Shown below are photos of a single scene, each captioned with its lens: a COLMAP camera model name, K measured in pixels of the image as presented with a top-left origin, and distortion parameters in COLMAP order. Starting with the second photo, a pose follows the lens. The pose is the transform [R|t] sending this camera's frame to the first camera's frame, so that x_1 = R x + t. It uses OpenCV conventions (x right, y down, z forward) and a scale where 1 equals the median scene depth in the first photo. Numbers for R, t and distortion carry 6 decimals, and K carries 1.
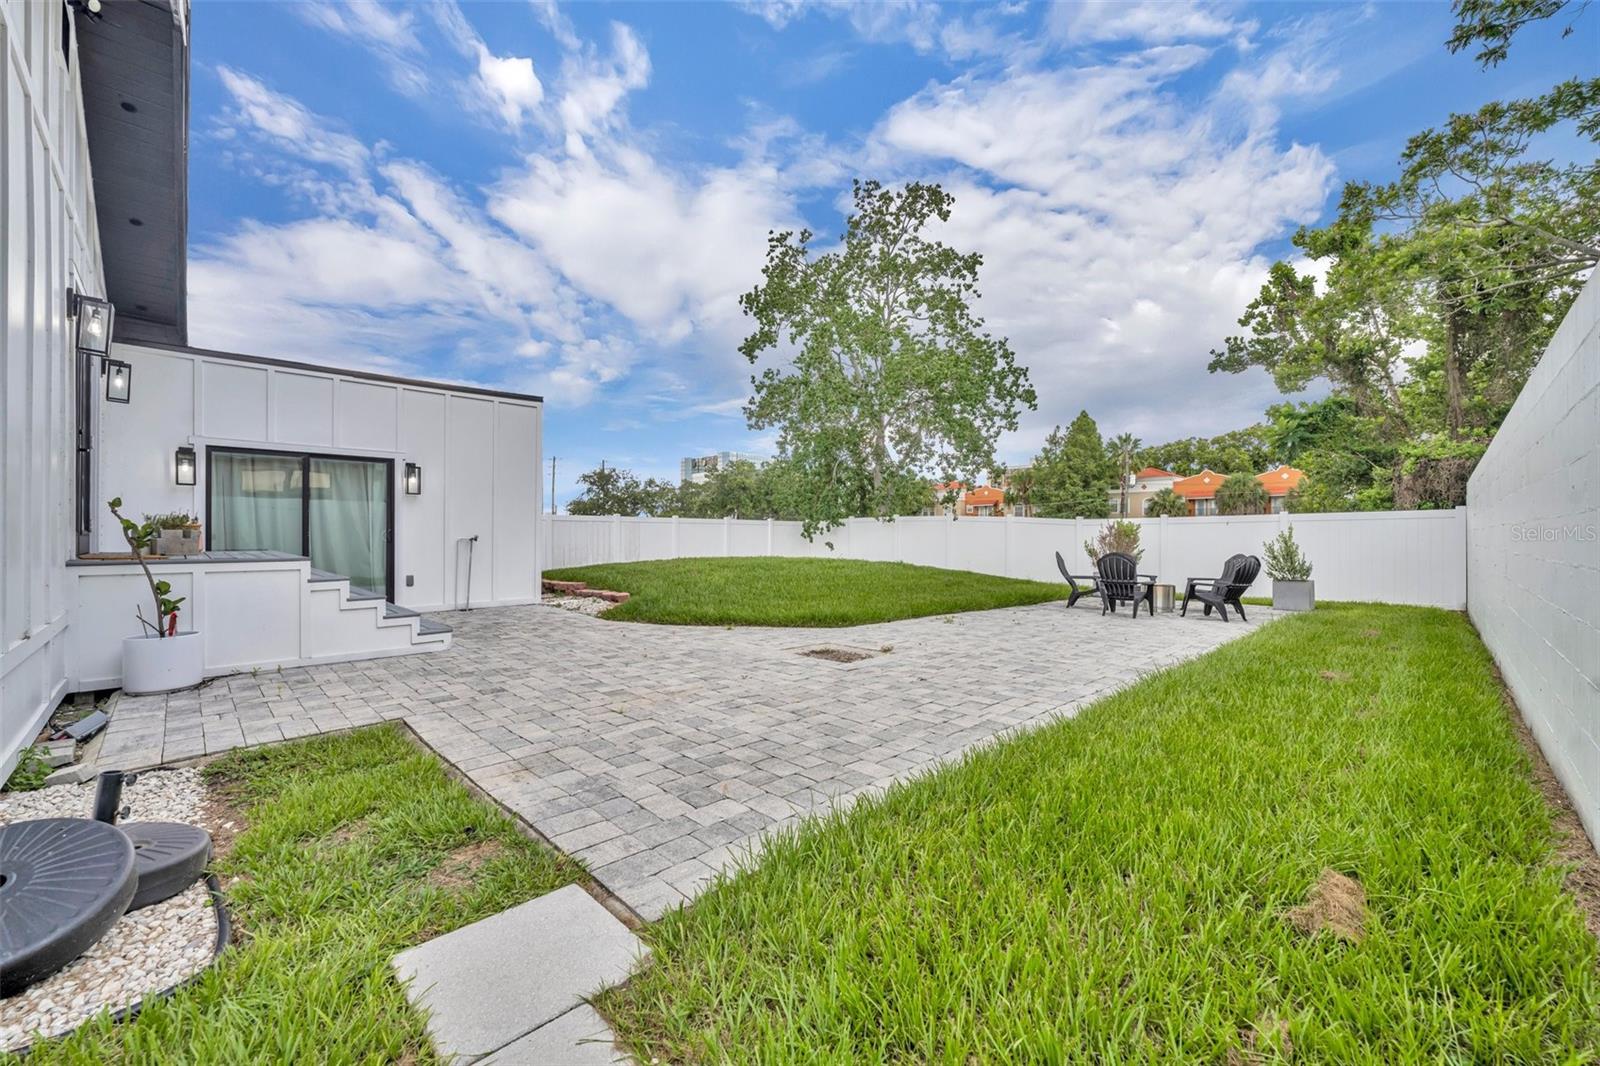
lens RADIAL K [[641.2, 0, 800.6], [0, 641.2, 530.1], [0, 0, 1]] dist [-0.001944, 0.000143]
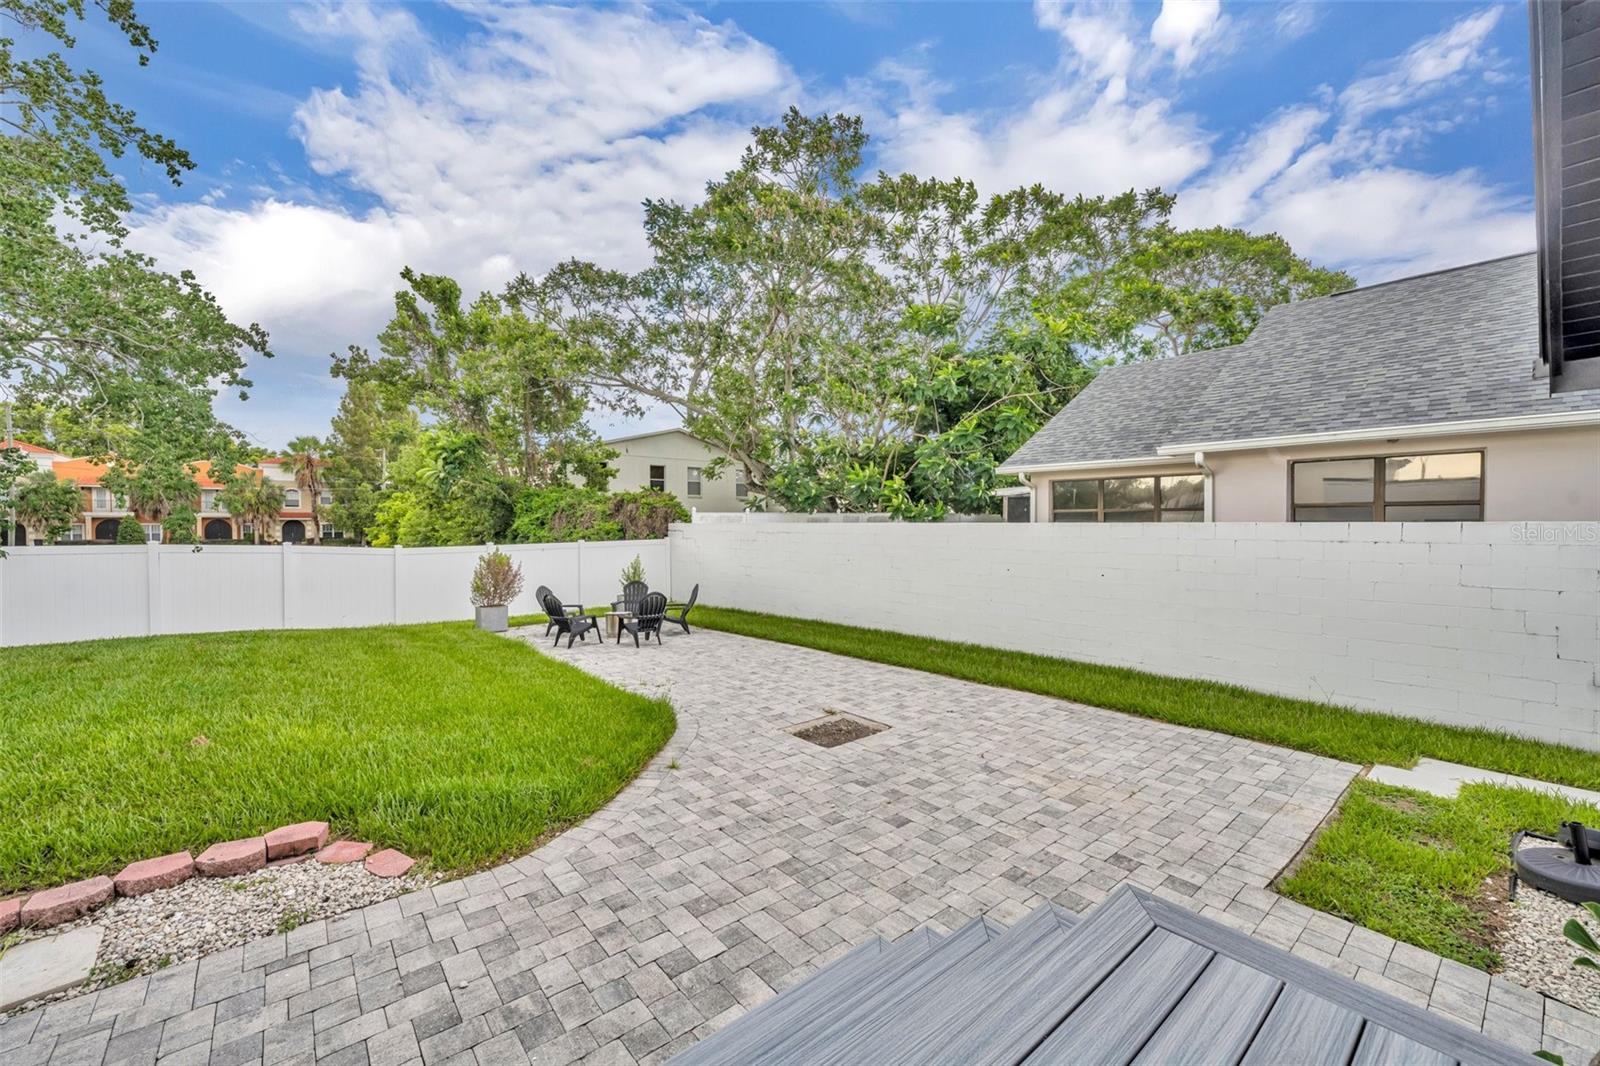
lens RADIAL K [[641.2, 0, 805.4], [0, 641.2, 526.0], [0, 0, 1]] dist [-0.001944, 0.000143]
pose [[0.086652, -0.009548, 0.996193, -1.760015], [0.002902, 0.999952, 0.009331, -0.262220], [-0.996234, 0.002082, 0.086675, 1.740939]]
